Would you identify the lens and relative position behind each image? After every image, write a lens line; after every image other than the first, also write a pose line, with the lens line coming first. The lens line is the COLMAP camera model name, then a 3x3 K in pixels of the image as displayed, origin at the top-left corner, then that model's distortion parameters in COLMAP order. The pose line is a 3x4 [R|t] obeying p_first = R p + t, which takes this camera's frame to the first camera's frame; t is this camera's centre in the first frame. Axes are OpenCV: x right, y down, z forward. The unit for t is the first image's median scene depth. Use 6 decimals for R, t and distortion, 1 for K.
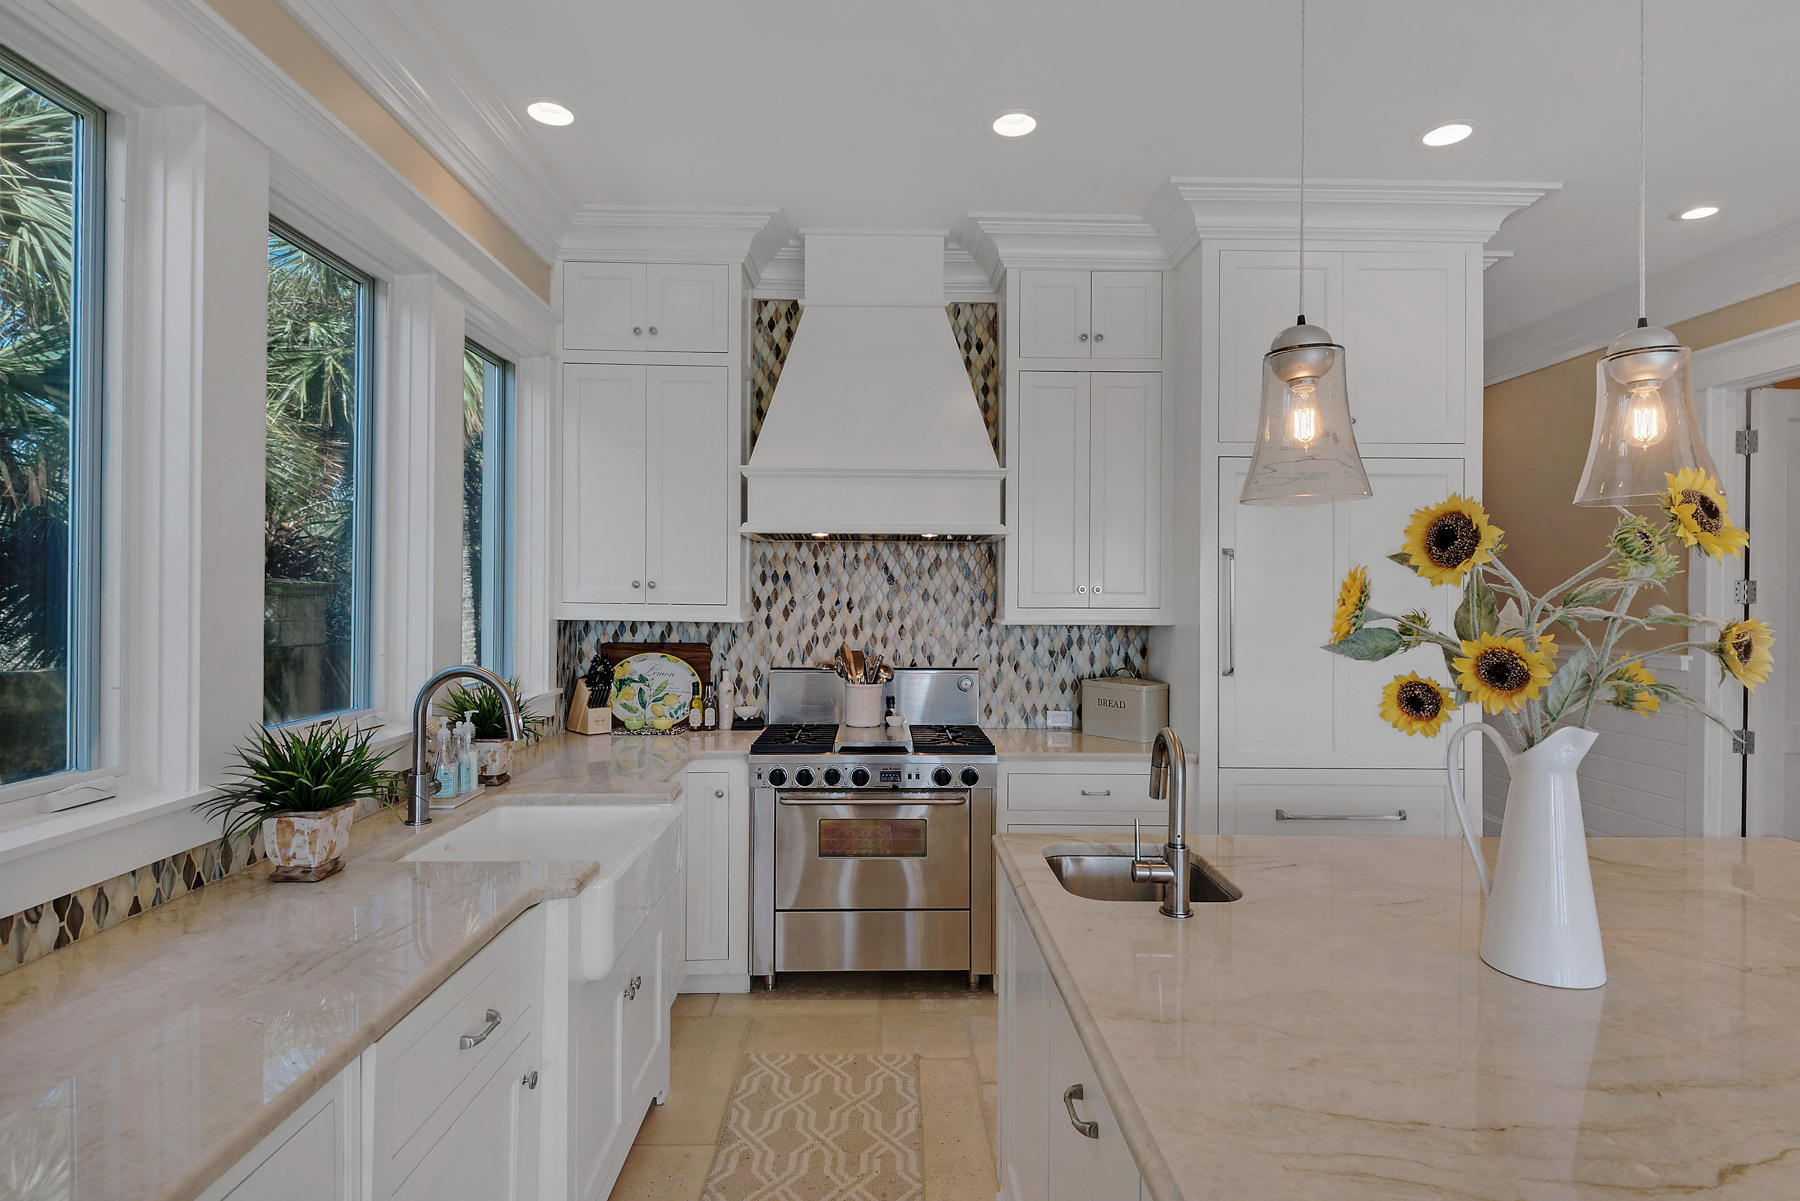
lens RADIAL K [[922.4, 0, 916.2], [0, 922.4, 595.1], [0, 0, 1]] dist [0.002643, -0.004600]
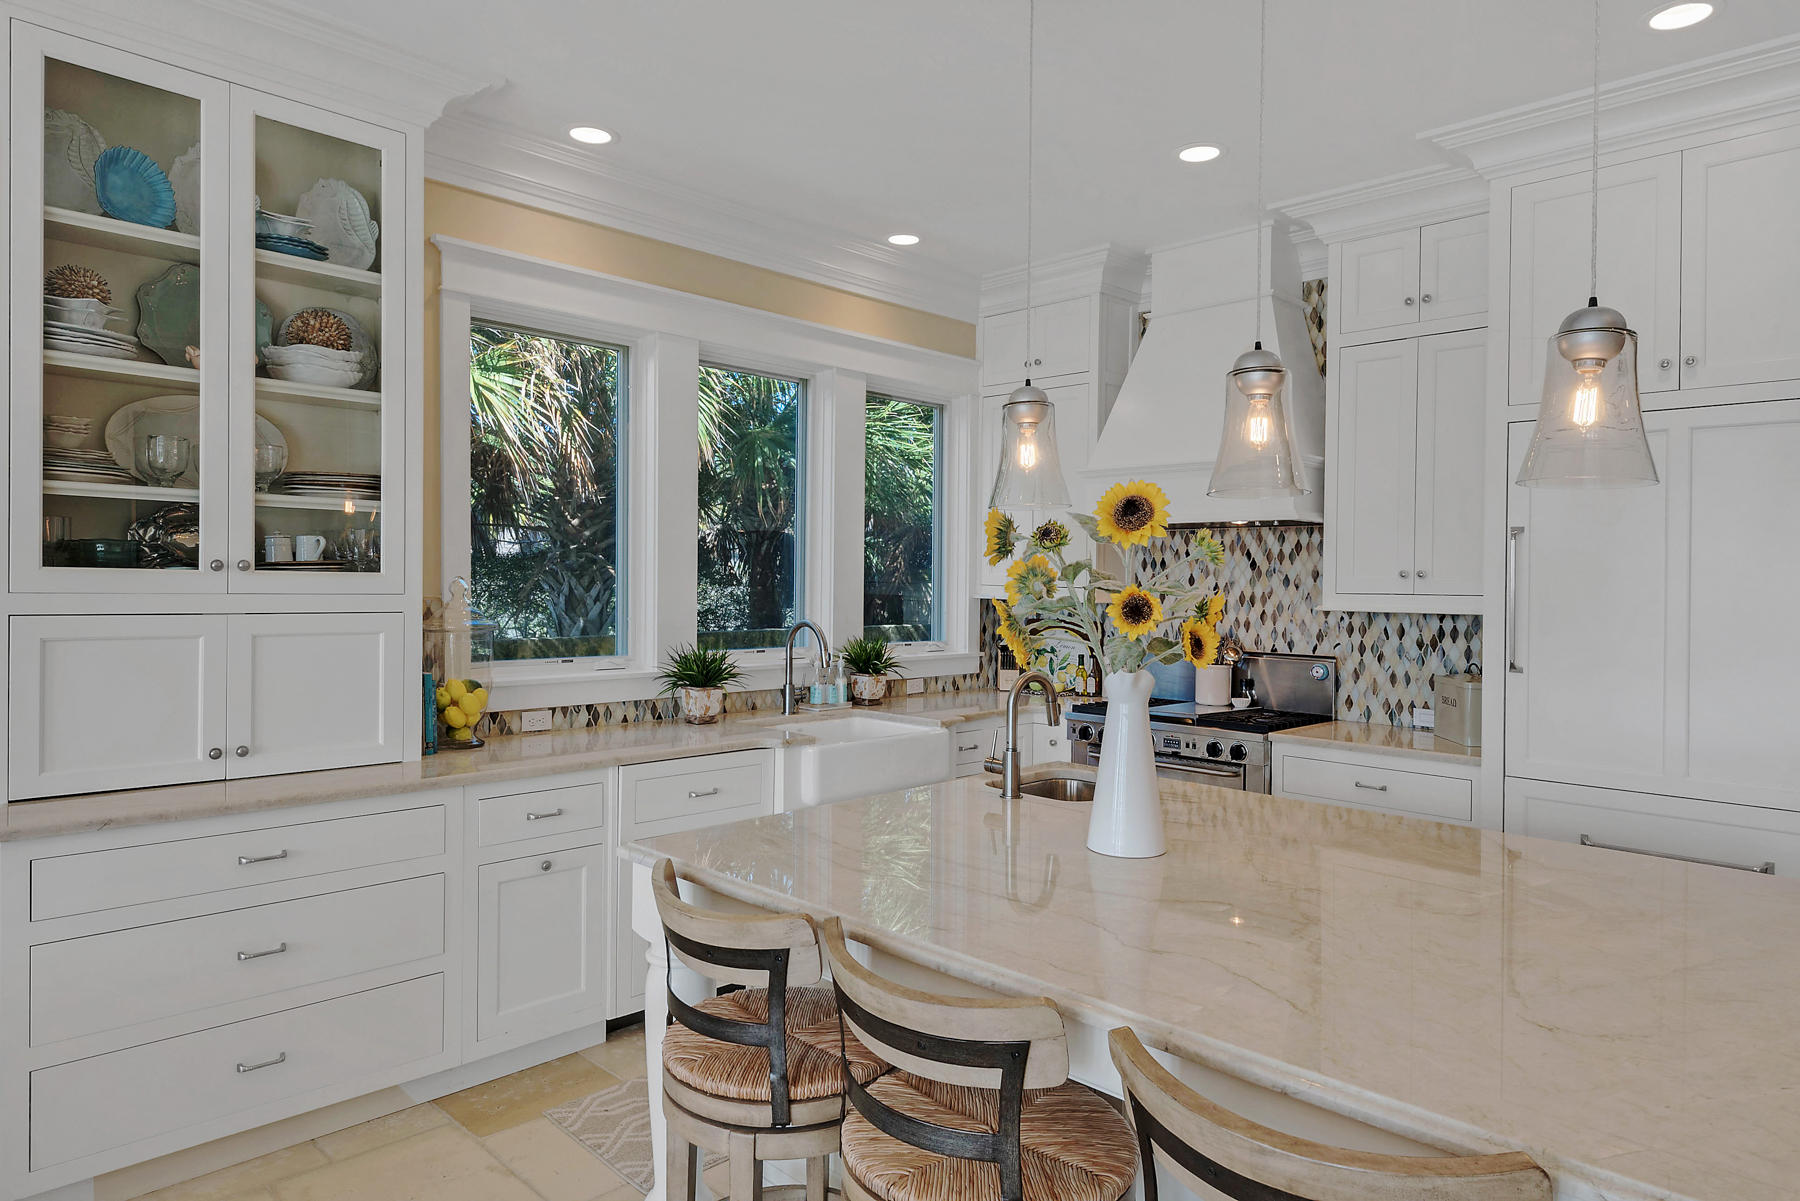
lens RADIAL K [[1114.4, 0, 895.3], [0, 1114.4, 590.2], [0, 0, 1]] dist [0.001477, -0.002521]
pose [[0.680686, 0.009484, -0.732514, 0.608634], [-0.007641, 0.999954, 0.005846, 0.006729], [0.732536, 0.001618, 0.680727, -0.127280]]
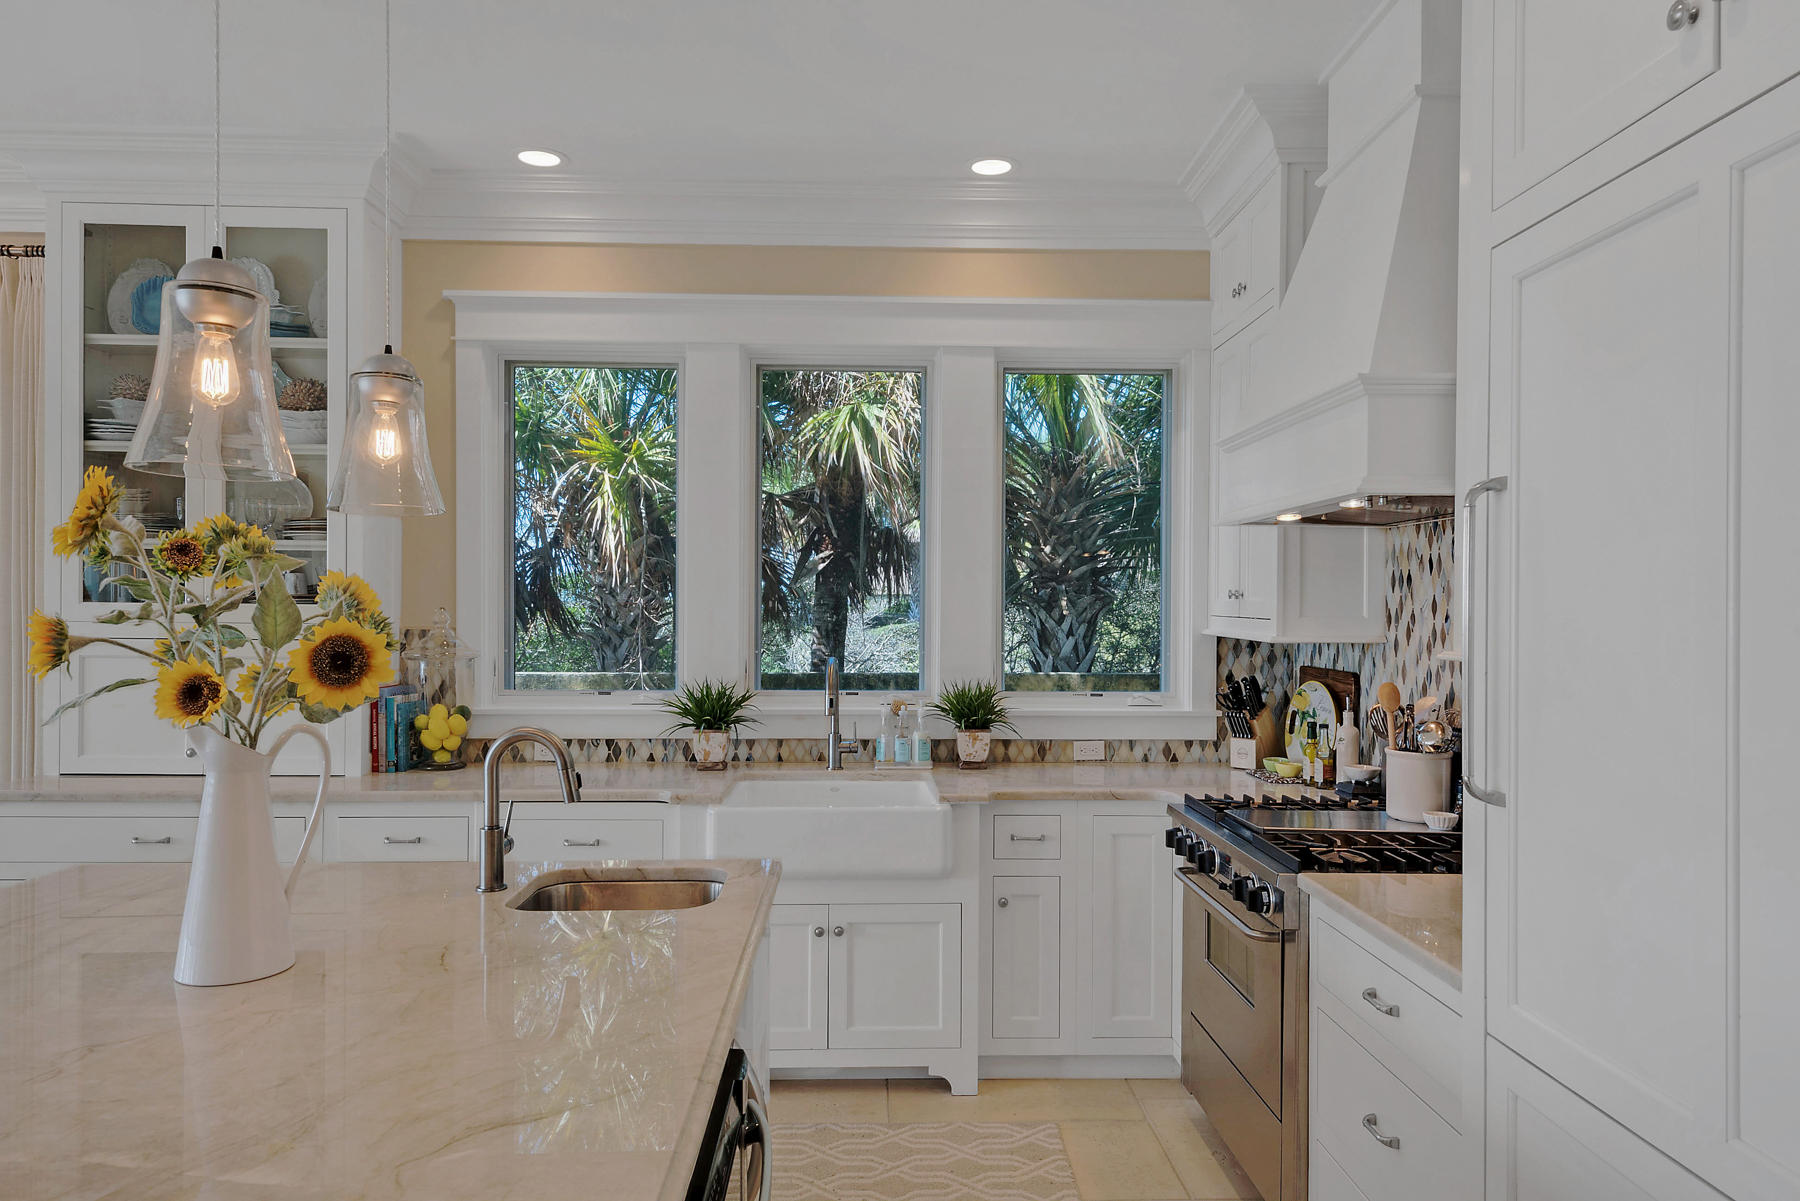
lens RADIAL K [[1190.4, 0, 885.3], [0, 1190.4, 607.9], [0, 0, 1]] dist [0.001483, 0.004113]
pose [[-0.023378, -0.004099, -0.999718, 0.722724], [-0.004954, 0.999980, -0.003984, 0.006268], [0.999714, 0.004860, -0.023397, 0.644099]]
